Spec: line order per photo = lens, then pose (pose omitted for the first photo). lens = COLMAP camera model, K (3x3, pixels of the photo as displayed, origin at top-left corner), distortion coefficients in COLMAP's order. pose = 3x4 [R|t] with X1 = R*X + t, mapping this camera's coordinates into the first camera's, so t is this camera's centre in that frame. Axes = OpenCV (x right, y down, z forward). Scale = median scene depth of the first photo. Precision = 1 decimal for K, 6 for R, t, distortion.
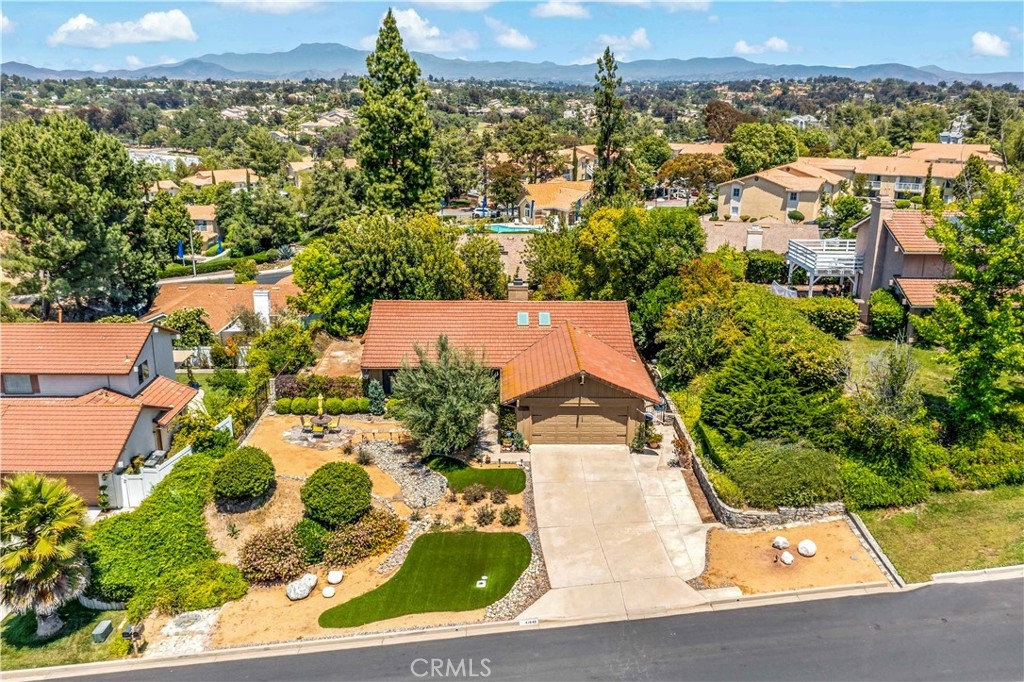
lens RADIAL K [[819.1, 0, 513.2], [0, 819.1, 342.4], [0, 0, 1]] dist [-0.010826, -0.002338]
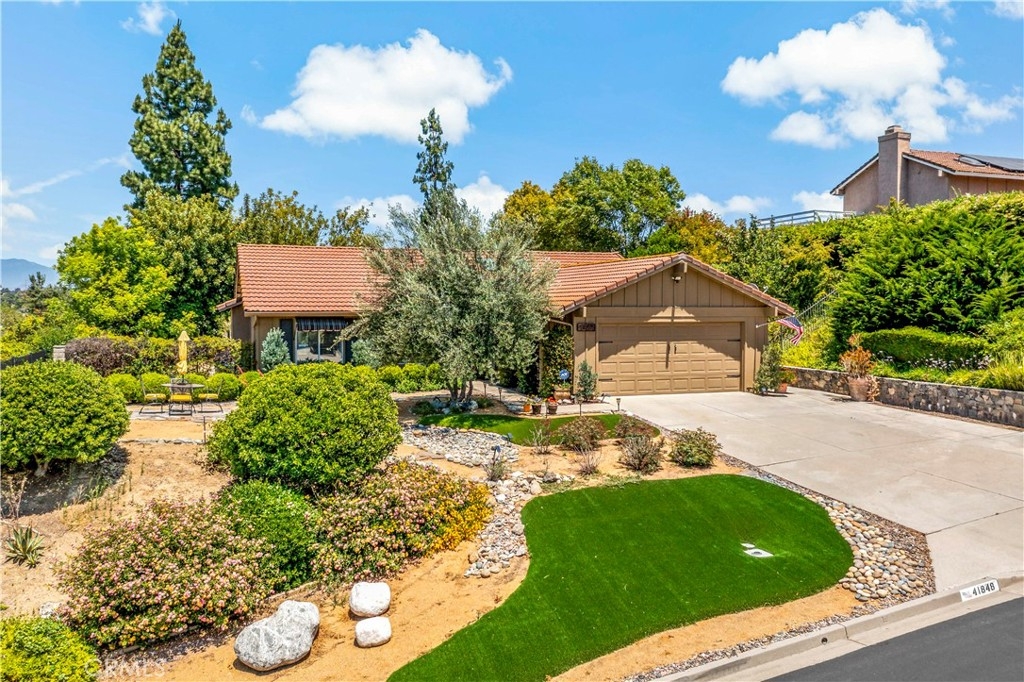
lens RADIAL K [[819.1, 0, 510.6], [0, 819.1, 338.7], [0, 0, 1]] dist [-0.010826, -0.002338]
pose [[0.944795, -0.016607, 0.327241, -0.243324], [0.096914, 0.968193, -0.230671, 0.234114], [-0.313002, 0.249651, 0.916354, 0.549166]]
